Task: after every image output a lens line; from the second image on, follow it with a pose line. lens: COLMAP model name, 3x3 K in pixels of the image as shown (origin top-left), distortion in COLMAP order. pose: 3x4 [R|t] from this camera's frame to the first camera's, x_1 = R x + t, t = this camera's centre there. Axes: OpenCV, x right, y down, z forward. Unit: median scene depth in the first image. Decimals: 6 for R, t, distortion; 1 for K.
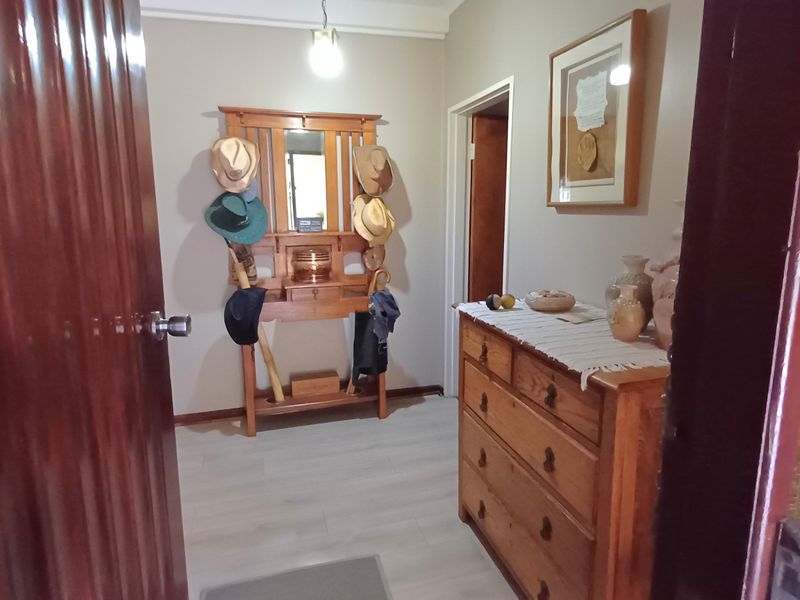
lens RADIAL K [[487.6, 0, 399.4], [0, 487.6, 298.2], [0, 0, 1]] dist [0.001859, 0.001158]
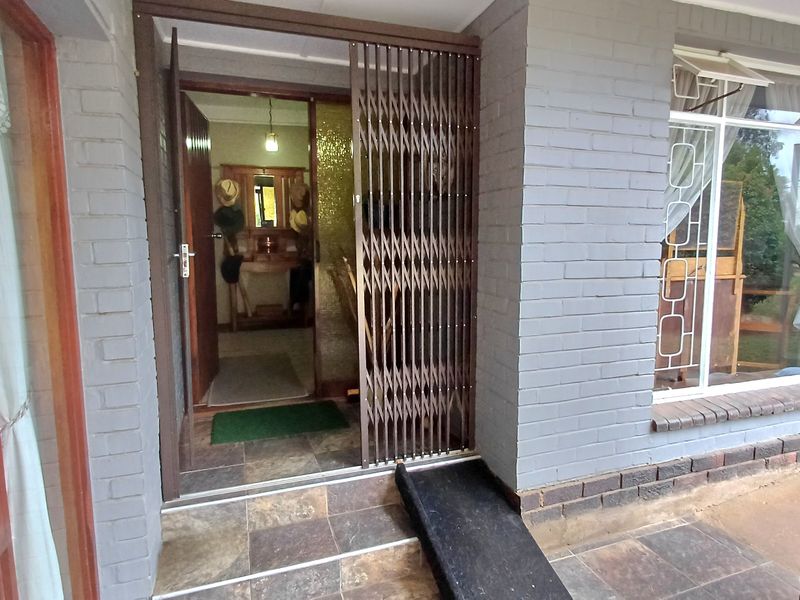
lens RADIAL K [[487.6, 0, 402.9], [0, 487.6, 297.3], [0, 0, 1]] dist [0.001859, 0.001158]
pose [[0.998732, -0.008592, 0.049605, 0.250255], [0.011821, 0.997803, -0.065185, 0.266928], [-0.048936, 0.065689, 0.996639, -0.908024]]
